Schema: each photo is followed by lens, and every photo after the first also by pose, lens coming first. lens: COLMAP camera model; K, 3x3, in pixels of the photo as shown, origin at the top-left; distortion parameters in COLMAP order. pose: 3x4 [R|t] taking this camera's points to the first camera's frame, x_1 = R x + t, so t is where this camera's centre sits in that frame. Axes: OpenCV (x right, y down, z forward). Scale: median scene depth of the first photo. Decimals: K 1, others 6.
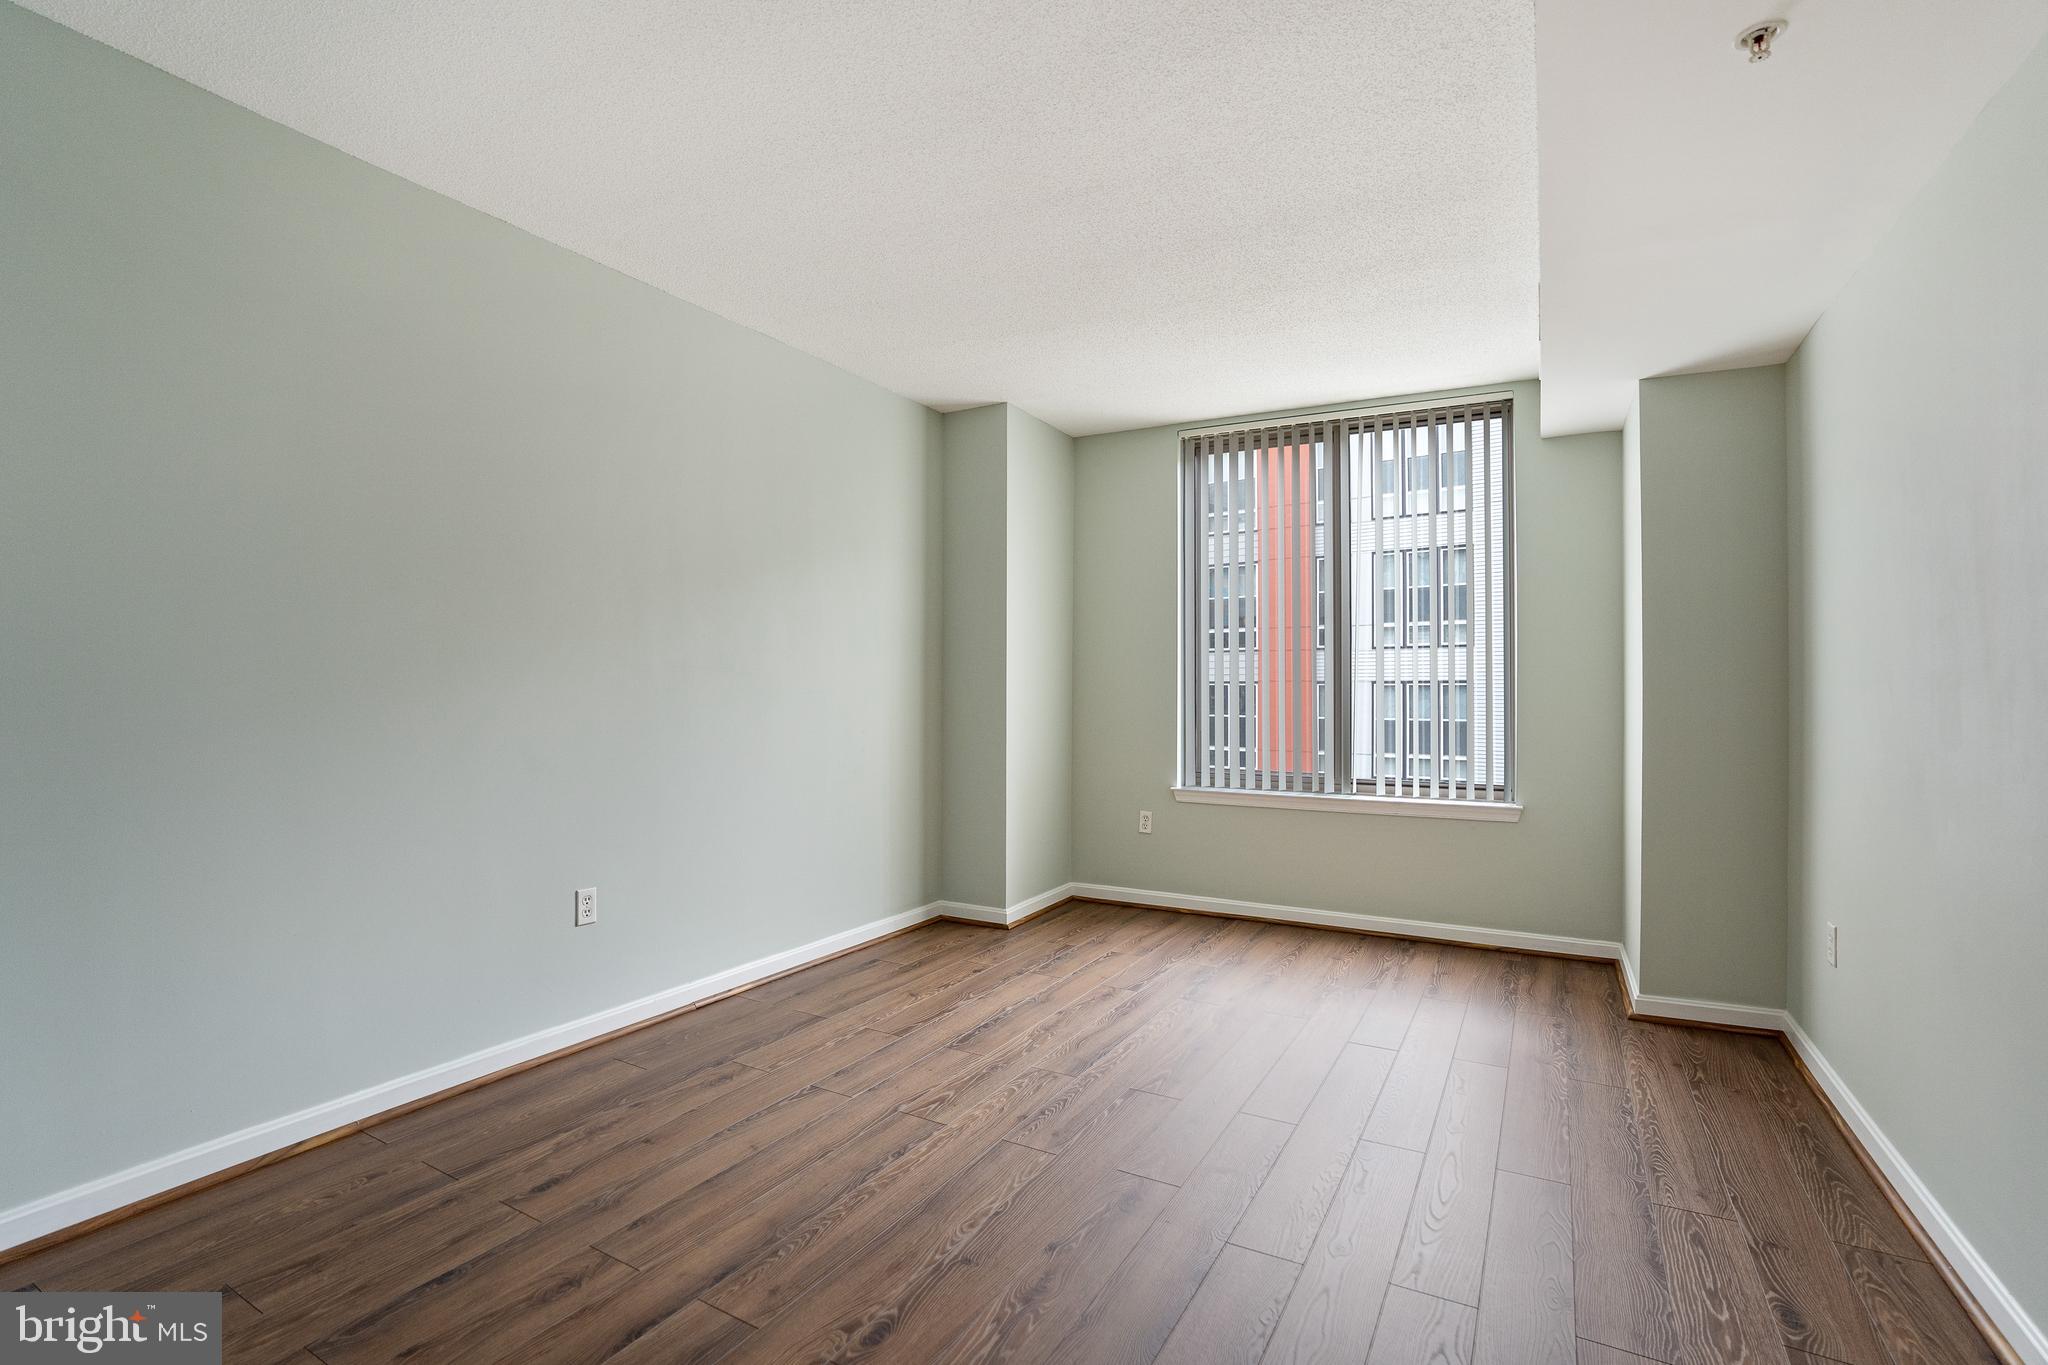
lens RADIAL K [[969.9, 0, 1017.9], [0, 969.9, 680.4], [0, 0, 1]] dist [-0.047368, 0.016752]
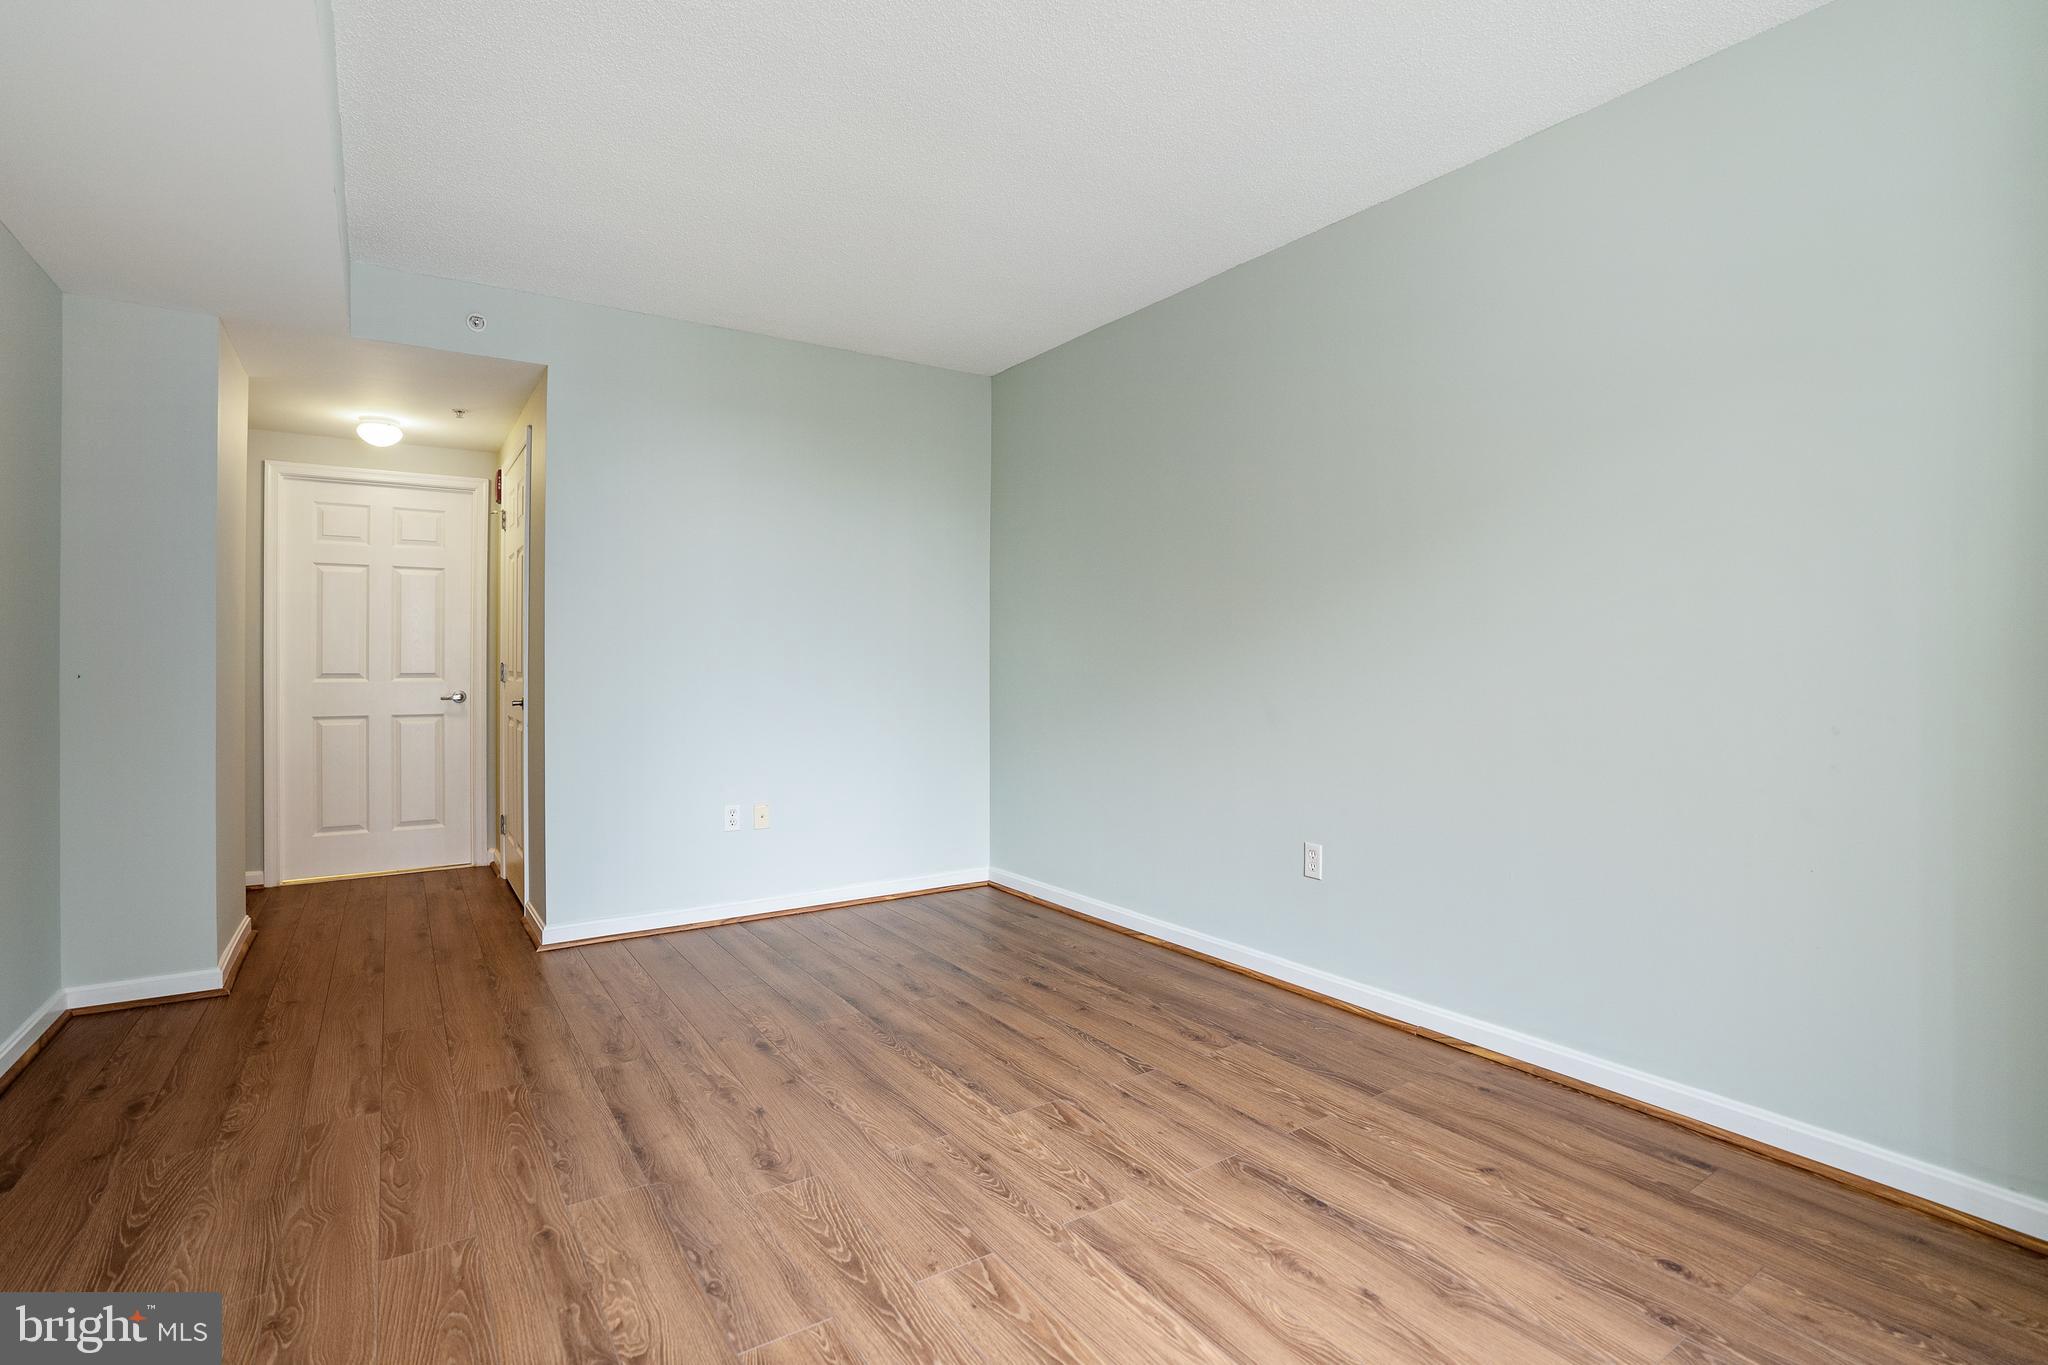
lens RADIAL K [[969.9, 0, 1015.5], [0, 969.9, 678.5], [0, 0, 1]] dist [-0.047368, 0.016752]
pose [[-0.458094, -0.002443, -0.888900, 0.576460], [-0.001966, 0.999997, -0.001736, 0.041709], [0.888901, 0.000952, -0.458098, 1.123384]]
